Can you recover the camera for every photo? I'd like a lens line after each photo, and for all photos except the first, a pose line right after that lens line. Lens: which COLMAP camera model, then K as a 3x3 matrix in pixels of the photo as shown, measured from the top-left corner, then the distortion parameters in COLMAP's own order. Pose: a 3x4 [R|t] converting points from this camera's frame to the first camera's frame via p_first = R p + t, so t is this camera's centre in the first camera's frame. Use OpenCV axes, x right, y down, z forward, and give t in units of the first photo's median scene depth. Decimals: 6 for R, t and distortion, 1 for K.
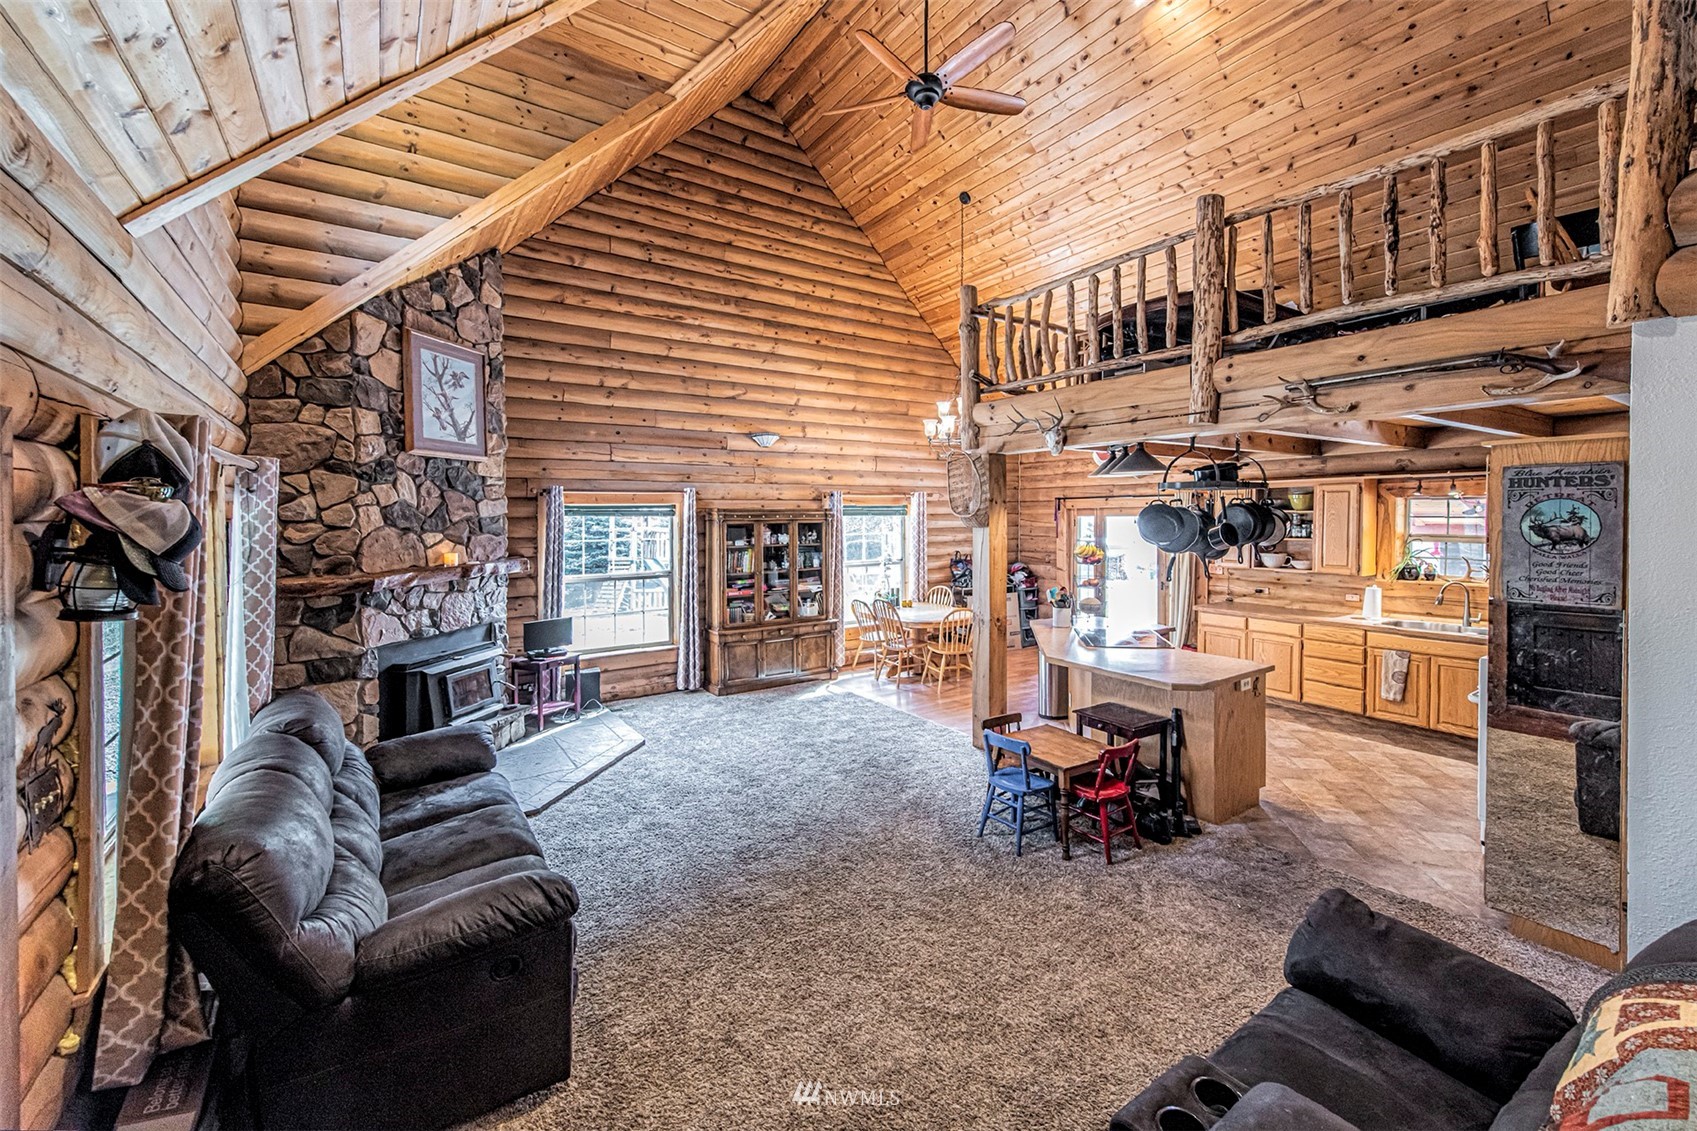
lens RADIAL K [[671.6, 0, 805.9], [0, 671.6, 528.6], [0, 0, 1]] dist [0.001180, 0.000592]
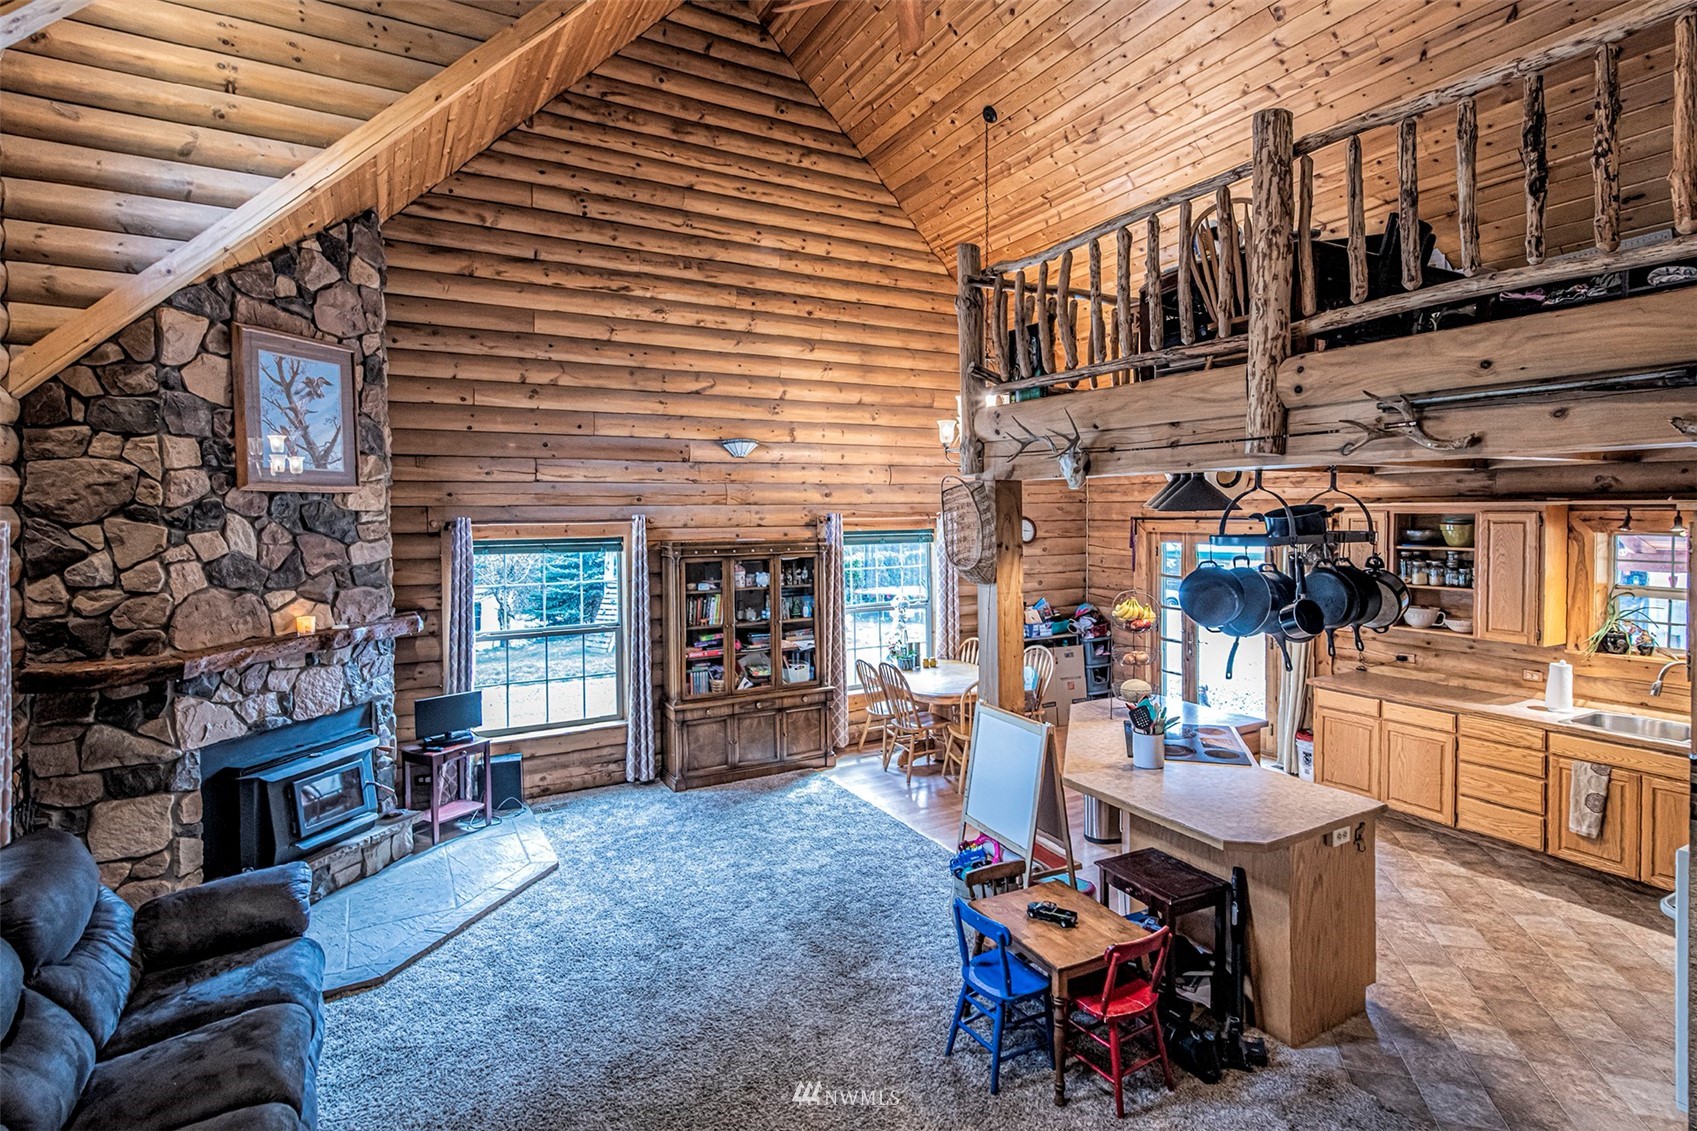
lens RADIAL K [[826.4, 0, 849.4], [0, 826.4, 526.7], [0, 0, 1]] dist [0.003049, -0.001696]
pose [[0.998178, -0.018703, -0.057363, 0.152006], [0.019449, 0.999733, 0.012482, -0.069513], [0.057114, -0.013575, 0.998275, 0.104147]]
